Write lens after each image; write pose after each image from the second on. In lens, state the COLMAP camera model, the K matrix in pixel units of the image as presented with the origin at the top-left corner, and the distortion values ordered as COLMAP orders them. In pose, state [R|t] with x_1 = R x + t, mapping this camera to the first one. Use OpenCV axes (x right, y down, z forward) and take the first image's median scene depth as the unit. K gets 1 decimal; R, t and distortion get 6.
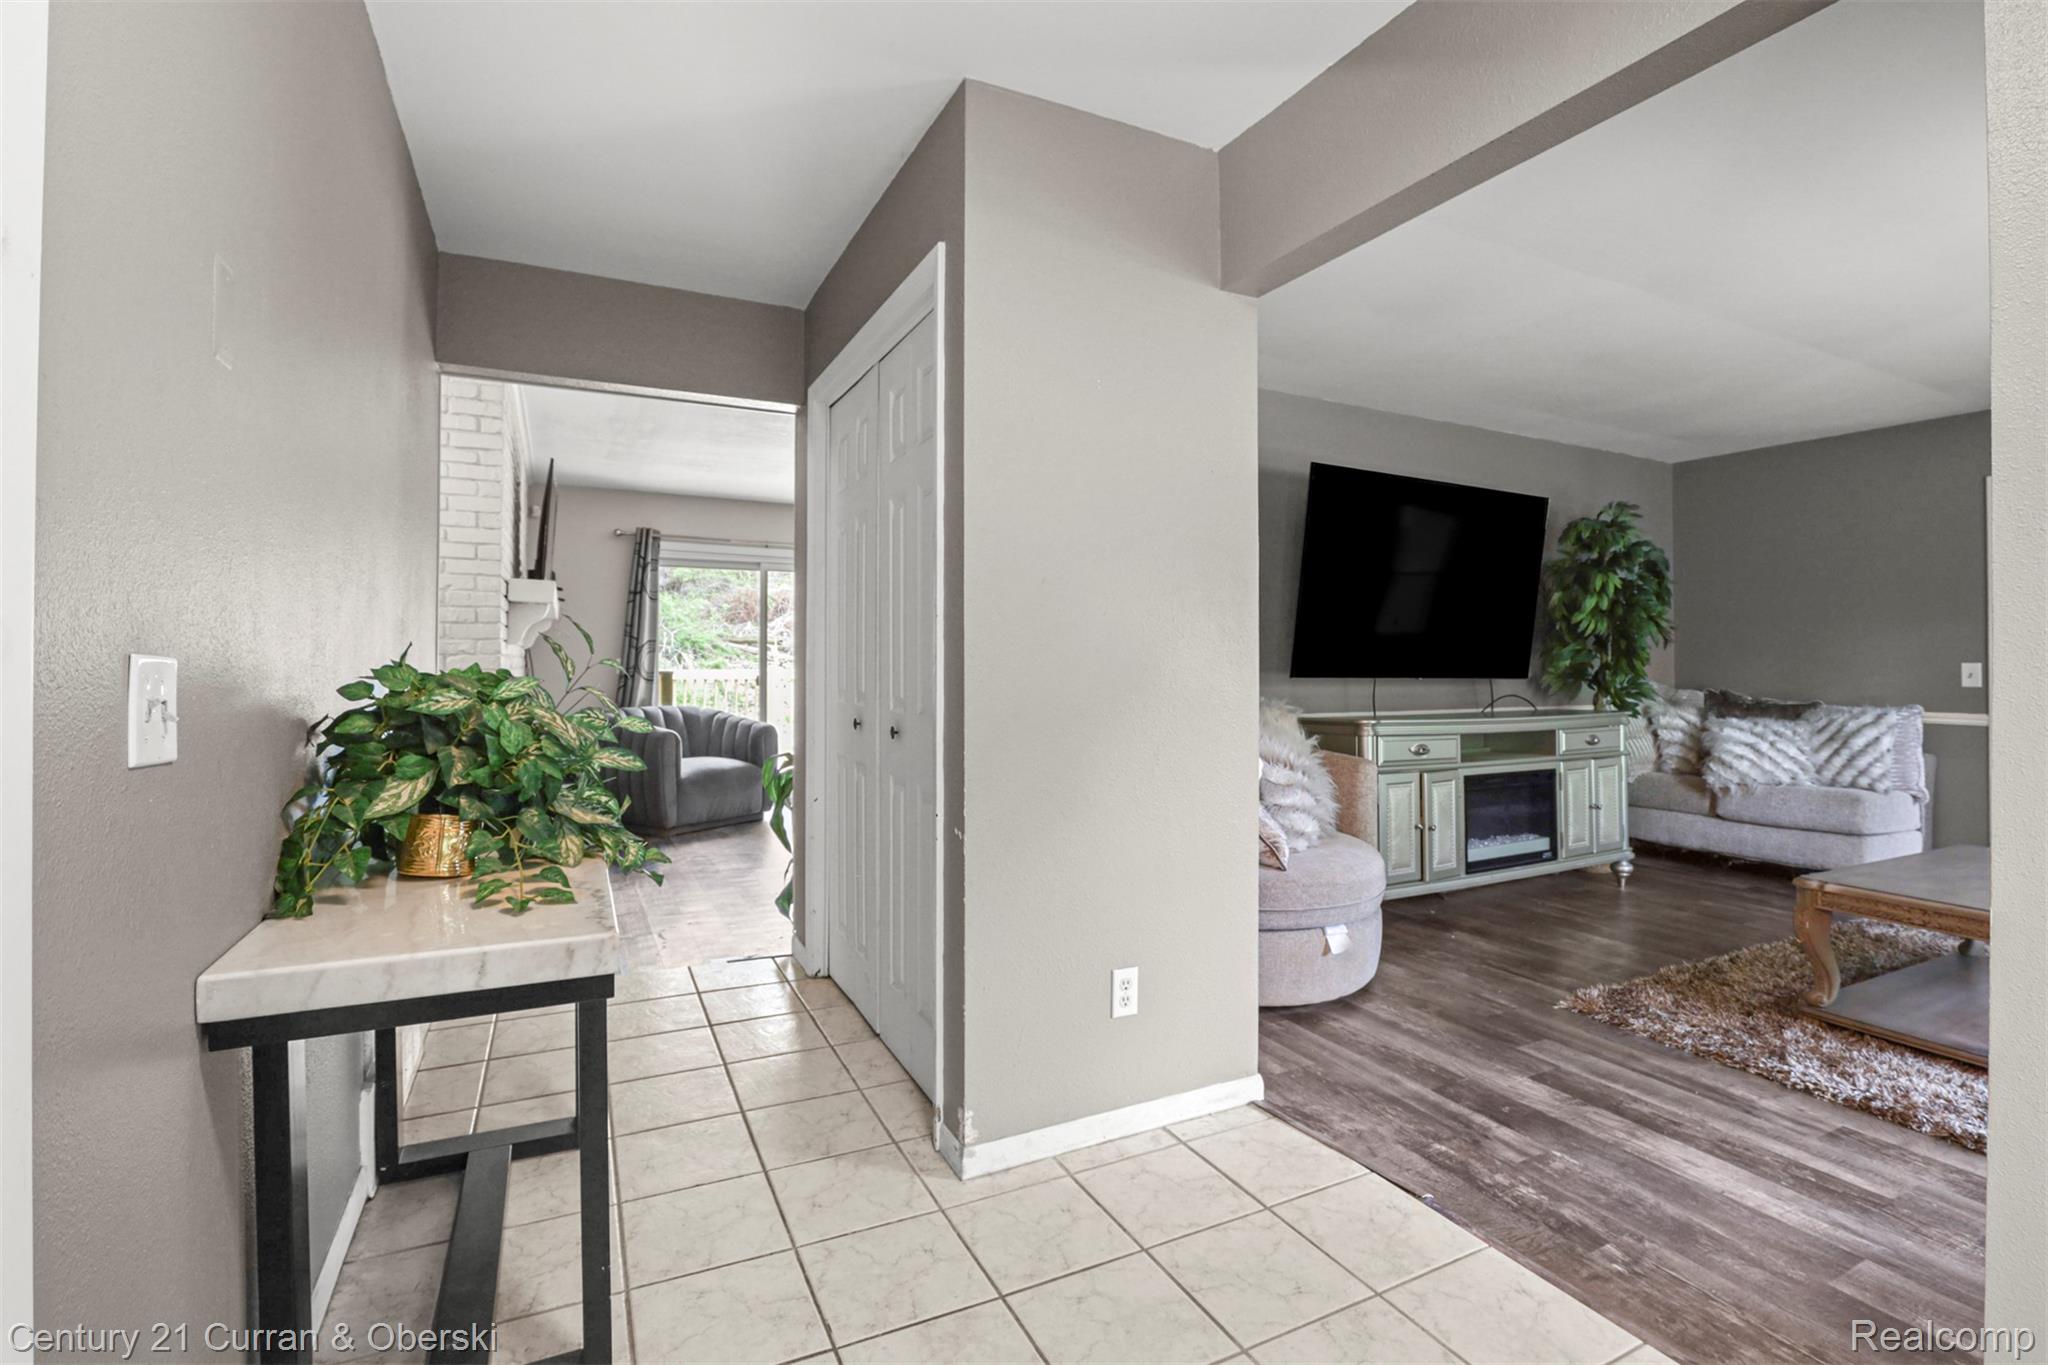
lens RADIAL K [[943.8, 0, 1032.0], [0, 943.8, 670.1], [0, 0, 1]] dist [-0.037993, 0.007186]
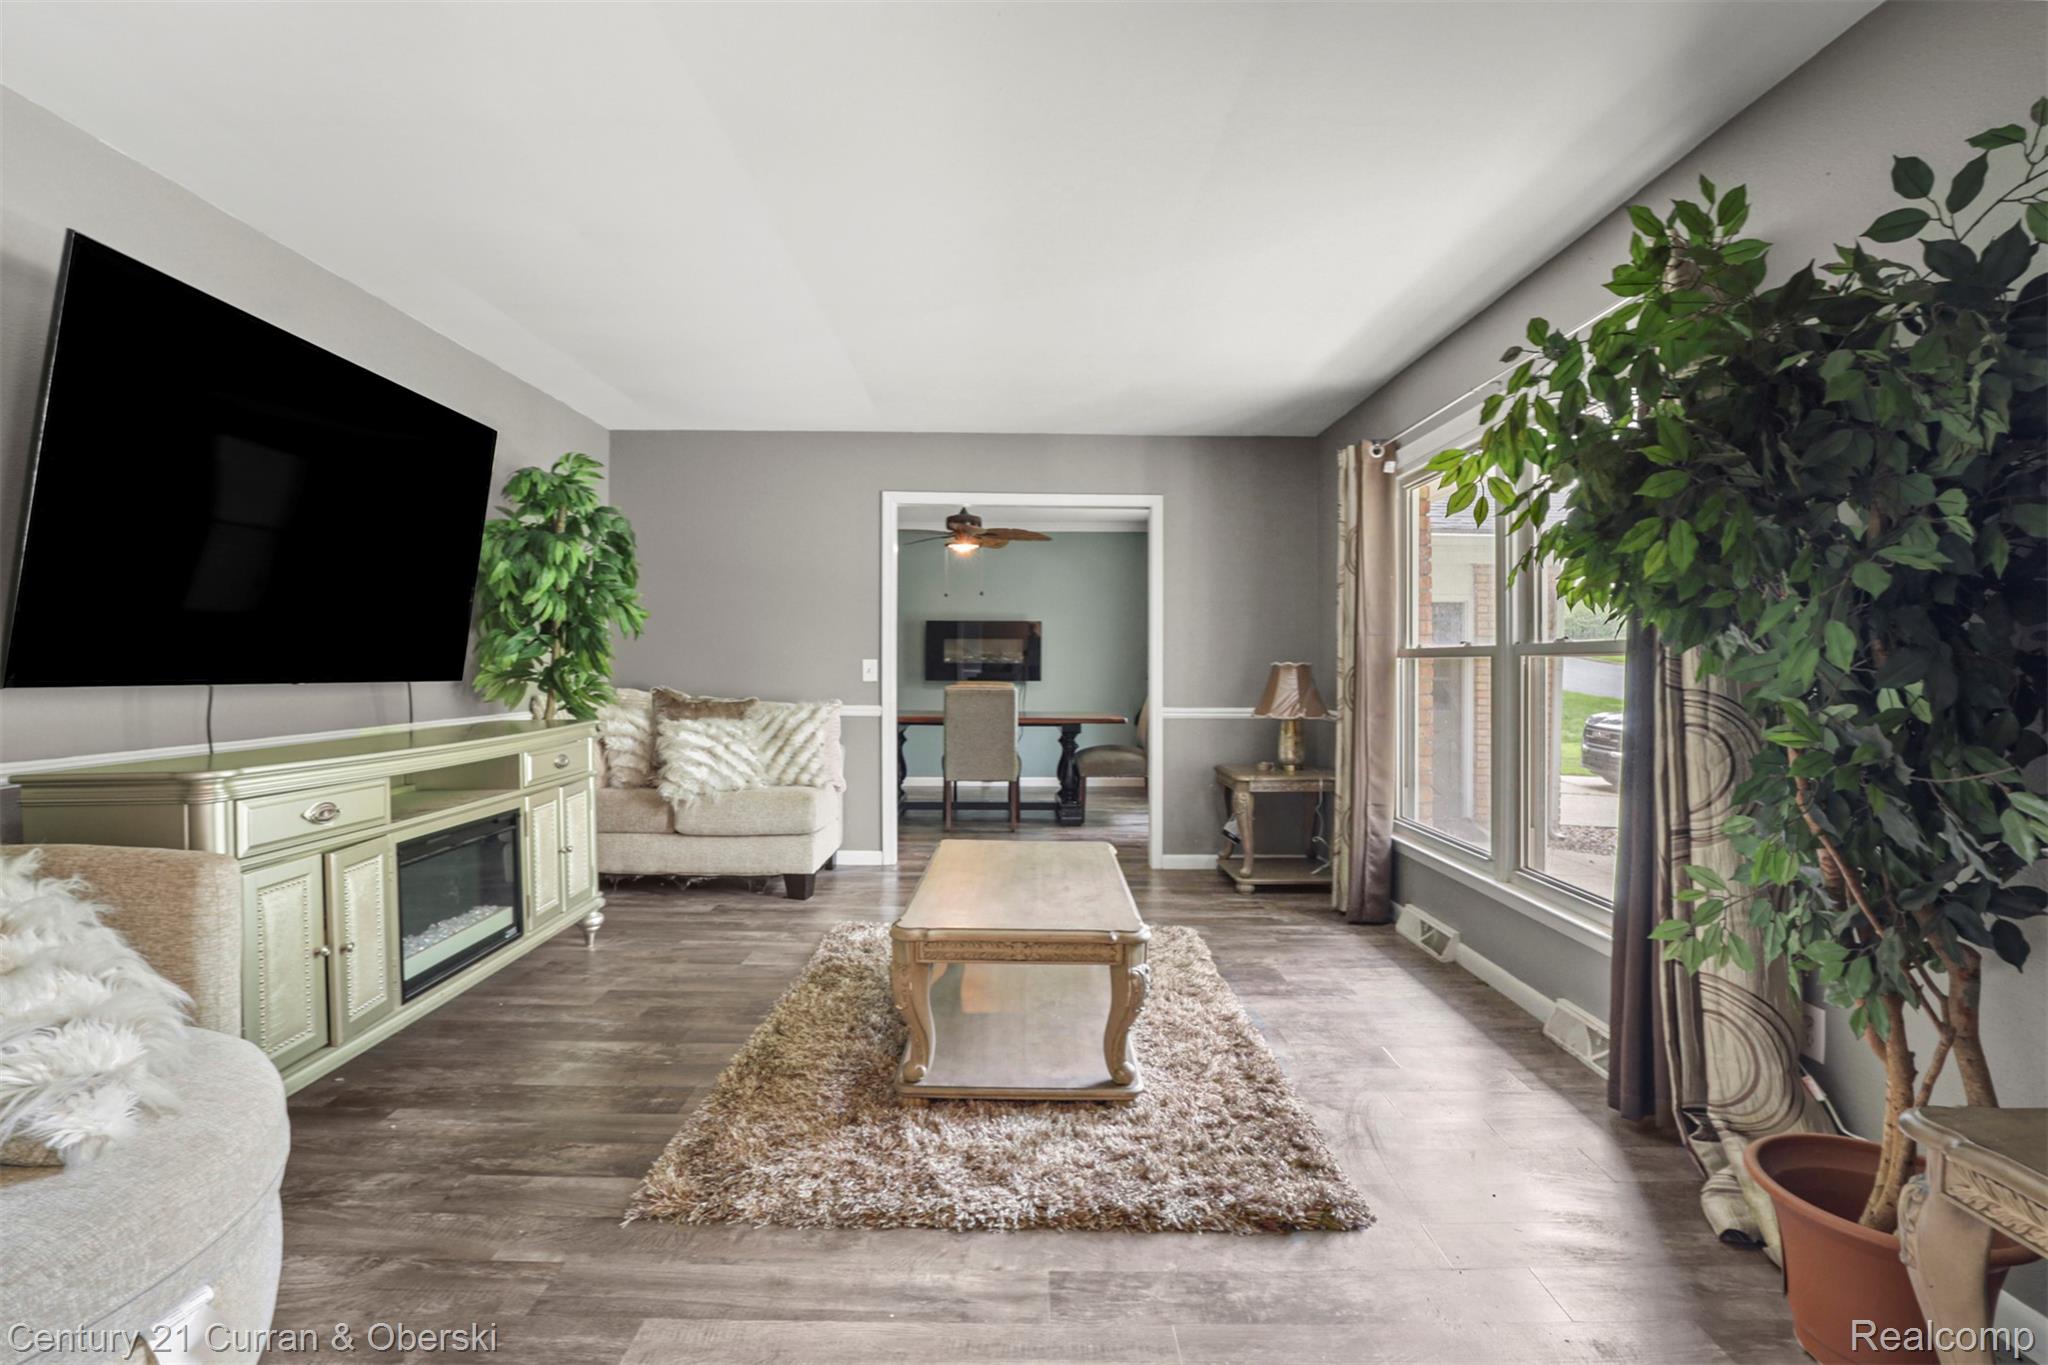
lens RADIAL K [[943.8, 0, 1014.5], [0, 943.8, 657.5], [0, 0, 1]] dist [-0.037993, 0.007186]
pose [[0.443285, 0.004172, 0.896371, 0.088746], [0.001608, 0.999984, -0.005450, -0.003343], [-0.896379, 0.003857, 0.443271, 0.334021]]
